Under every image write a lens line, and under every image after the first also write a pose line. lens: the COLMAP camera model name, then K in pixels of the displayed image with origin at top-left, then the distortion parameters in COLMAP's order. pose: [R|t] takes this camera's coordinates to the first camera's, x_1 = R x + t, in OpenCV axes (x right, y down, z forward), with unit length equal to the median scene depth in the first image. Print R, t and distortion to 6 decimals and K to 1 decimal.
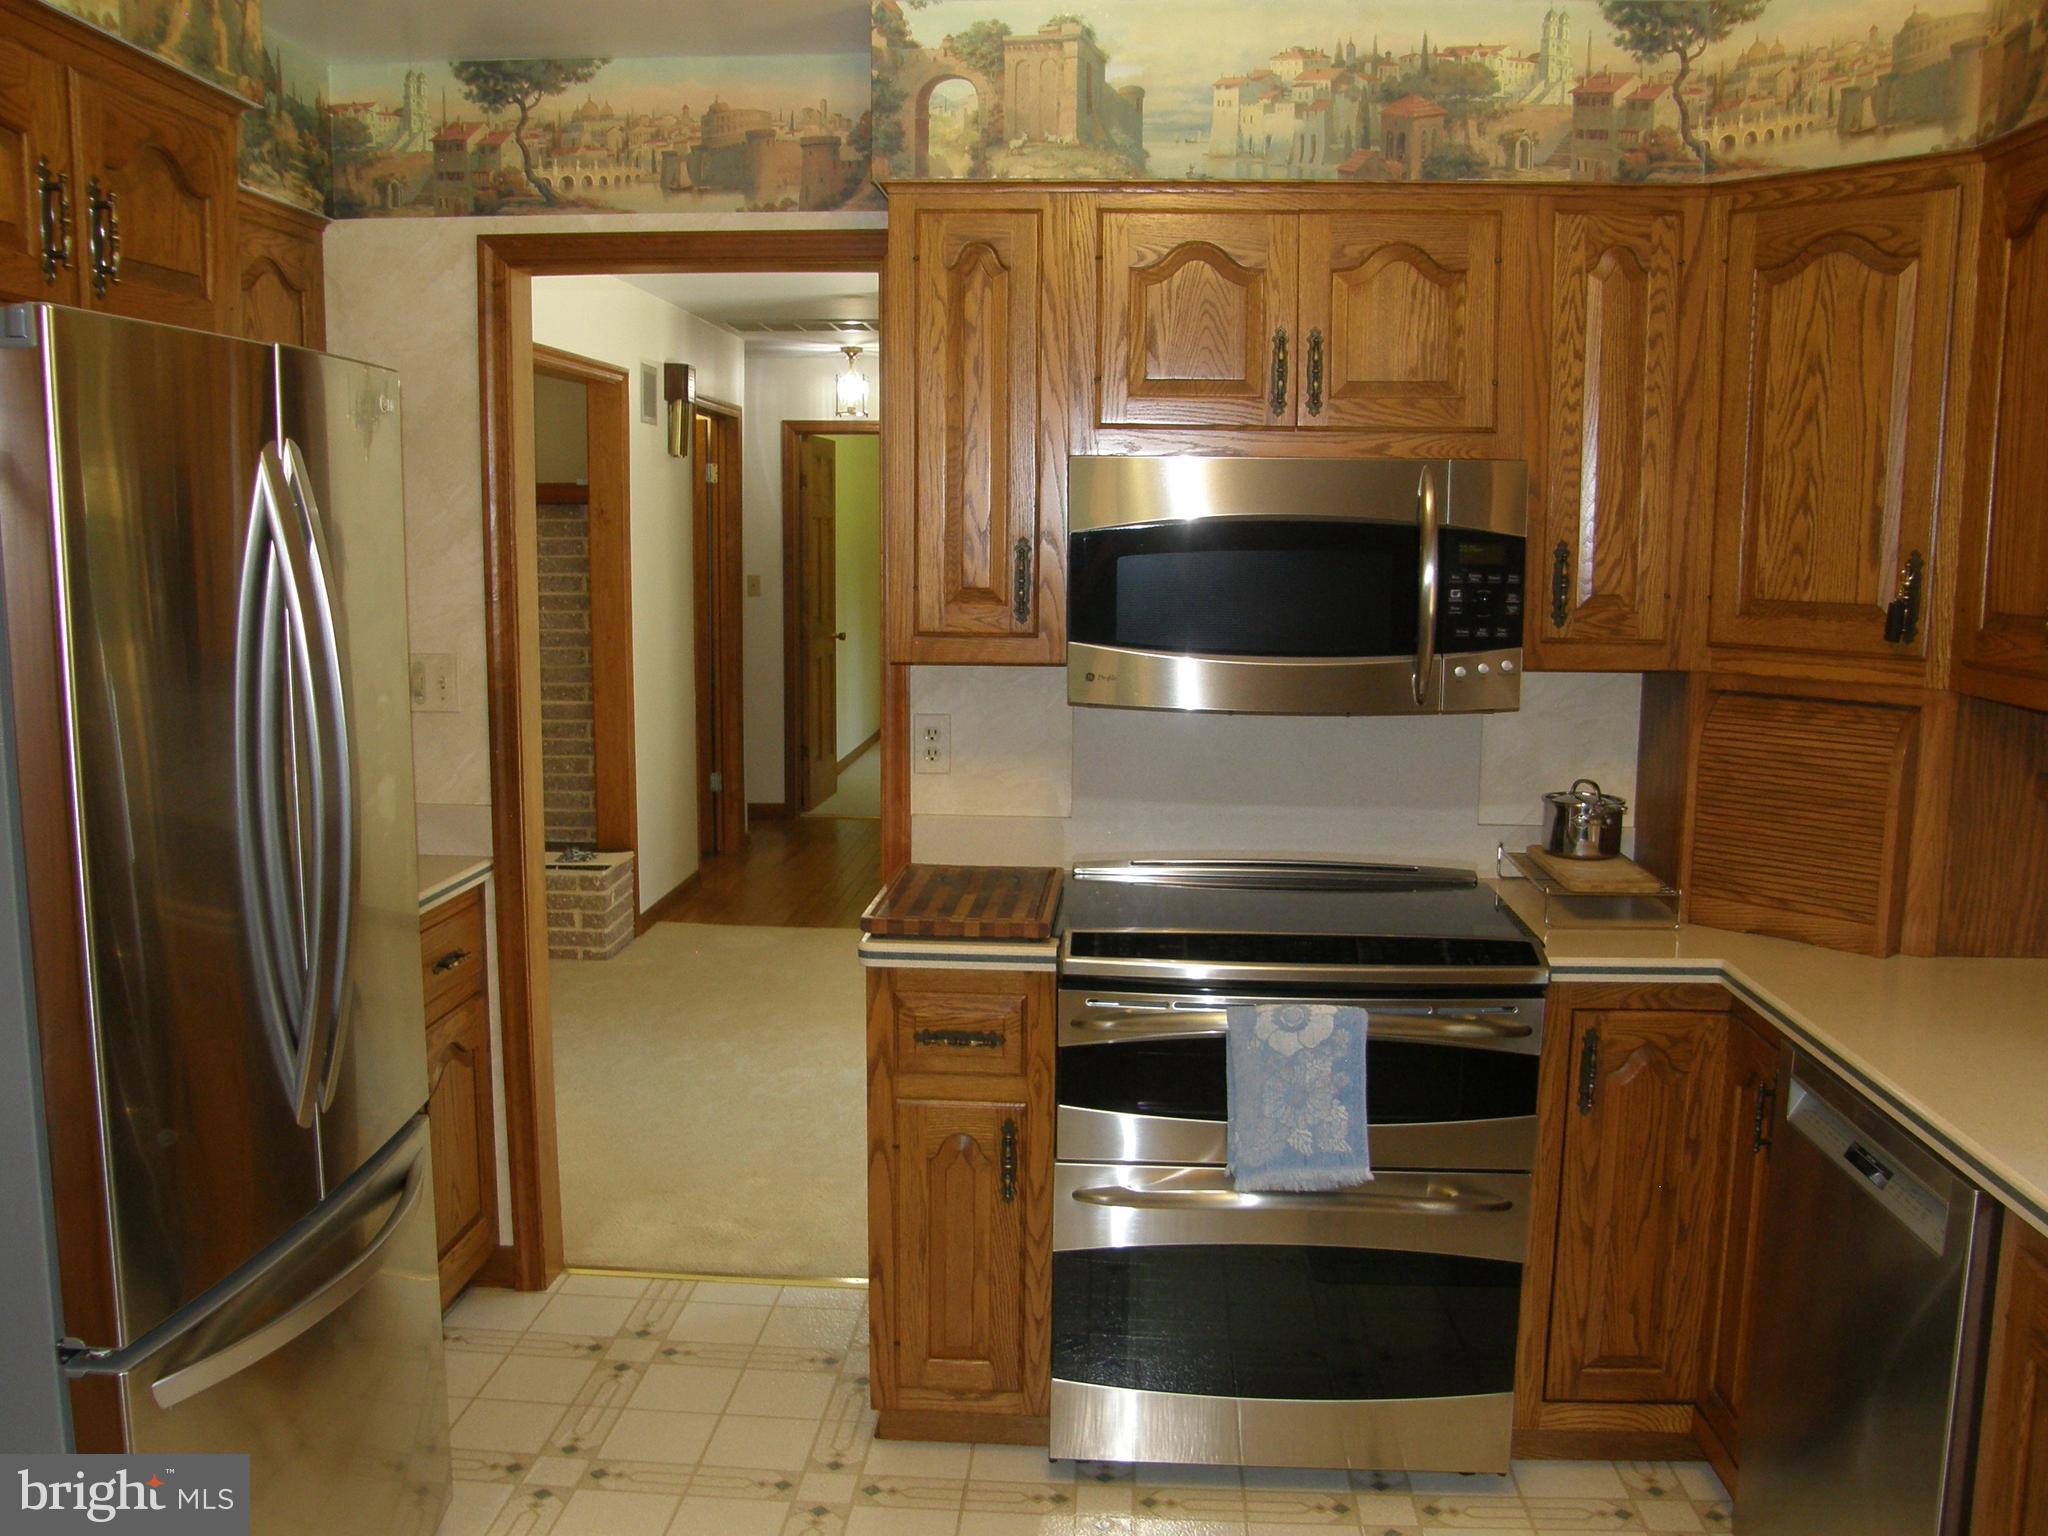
lens RADIAL K [[1800.2, 0, 1032.6], [0, 1800.2, 807.2], [0, 0, 1]] dist [-0.162172, 0.167356]
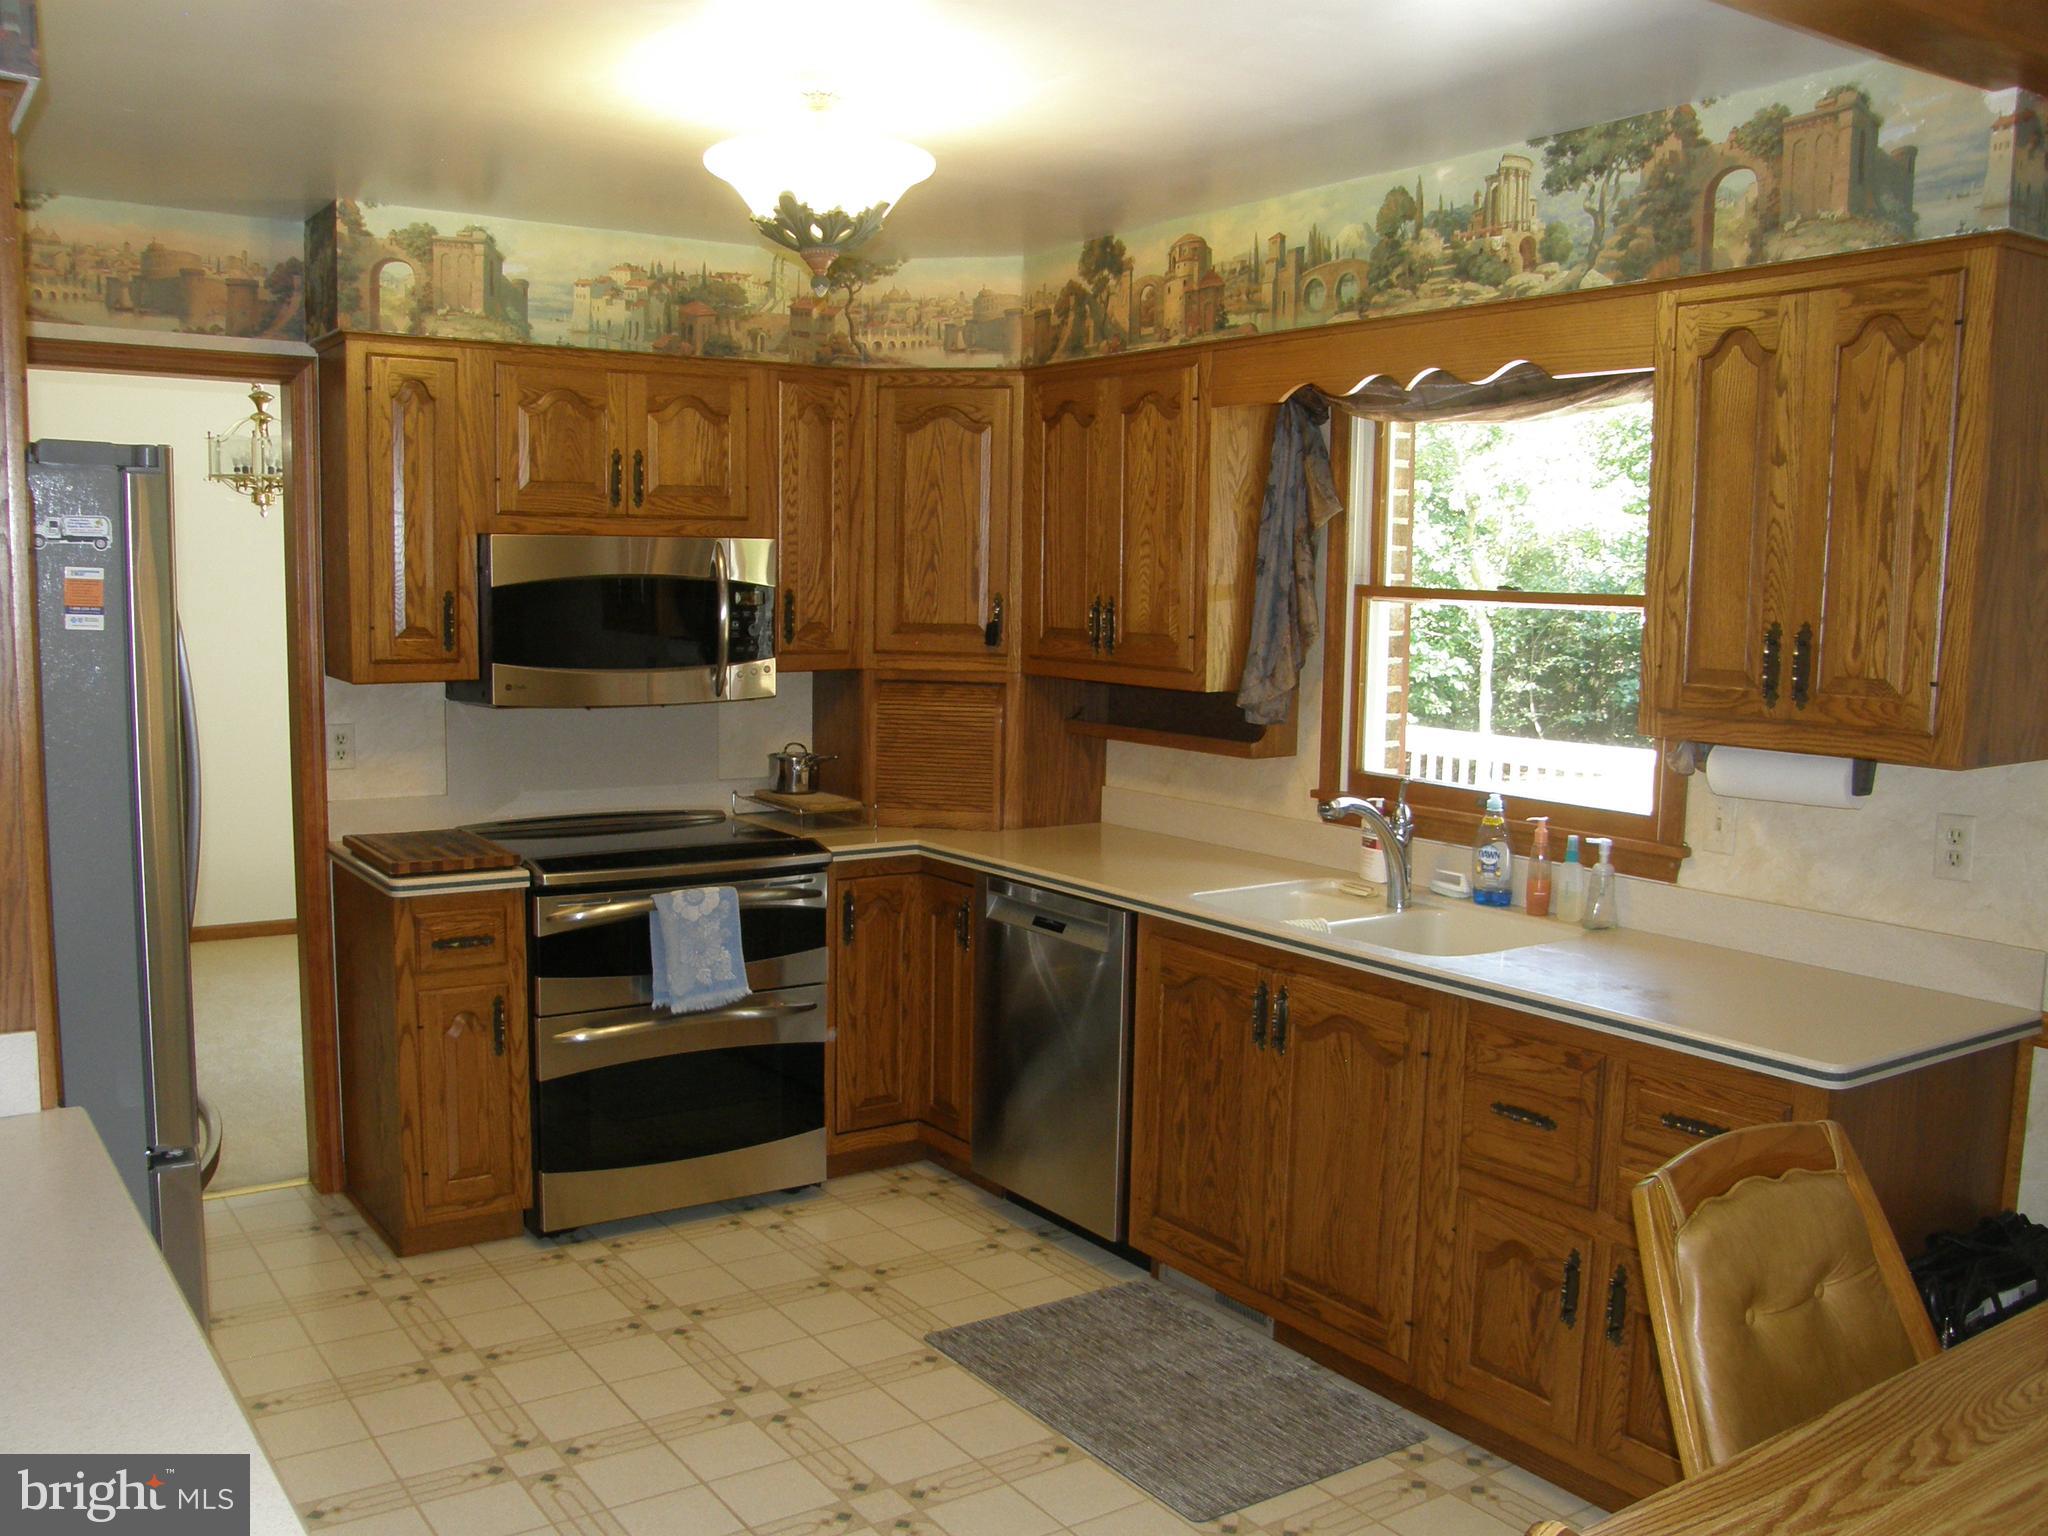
lens RADIAL K [[1800.2, 0, 1032.6], [0, 1800.2, 807.2], [0, 0, 1]] dist [-0.162172, 0.167356]
pose [[0.786235, -0.073084, 0.613590, -0.535100], [0.084183, 0.996392, 0.010810, 0.044500], [-0.612166, 0.043155, 0.789551, -0.387139]]
